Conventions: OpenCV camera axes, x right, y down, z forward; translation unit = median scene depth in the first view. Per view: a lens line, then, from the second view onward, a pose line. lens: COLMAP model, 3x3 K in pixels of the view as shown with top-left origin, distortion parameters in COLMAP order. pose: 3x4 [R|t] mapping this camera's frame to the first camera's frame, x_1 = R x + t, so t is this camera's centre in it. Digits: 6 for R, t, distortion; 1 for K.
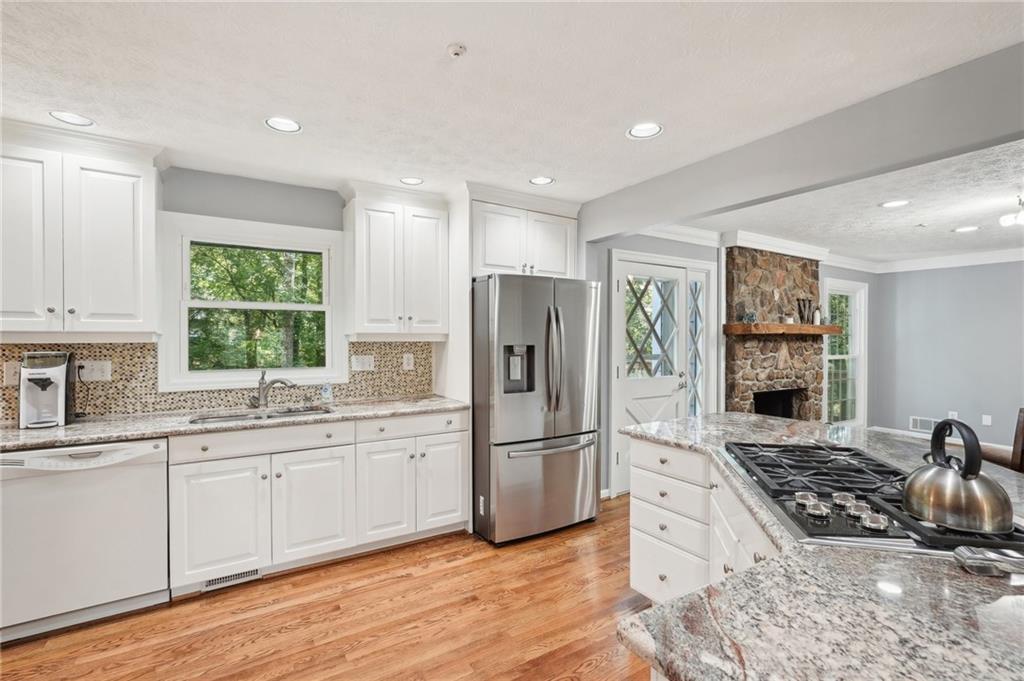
lens RADIAL K [[468.3, 0, 512.0], [0, 468.3, 340.5], [0, 0, 1]] dist [-0.022931, 0.012761]
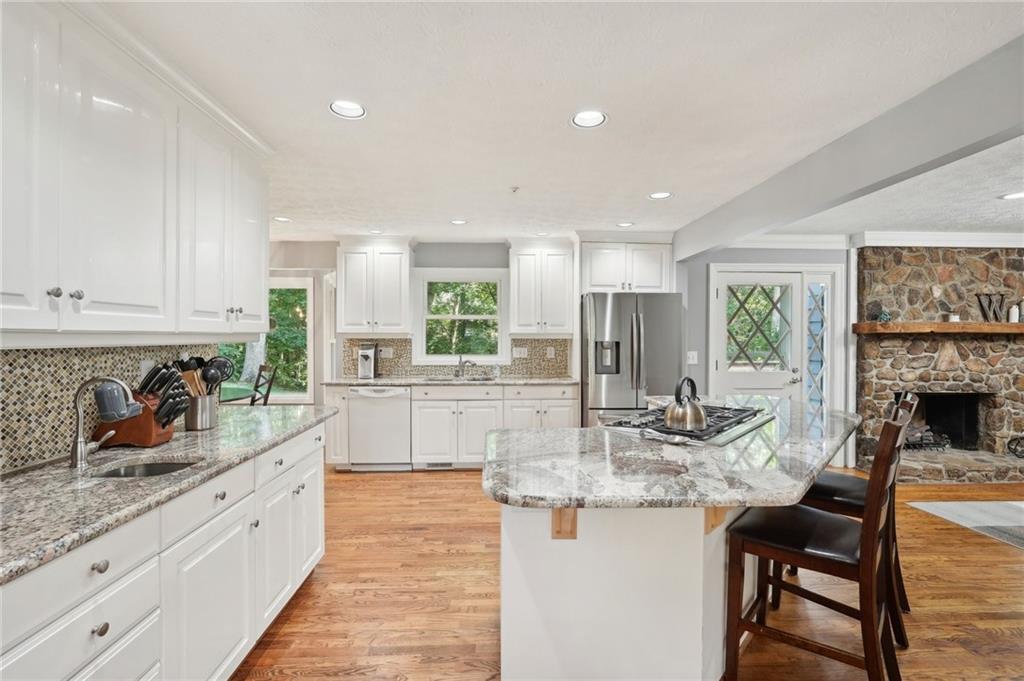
lens RADIAL K [[468.3, 0, 512.0], [0, 468.3, 340.5], [0, 0, 1]] dist [-0.022931, 0.012761]
pose [[0.869661, 0.004702, -0.493627, 0.404539], [-0.004958, 0.999987, 0.000791, 0.006912], [0.493625, 0.001760, 0.869673, -0.342881]]
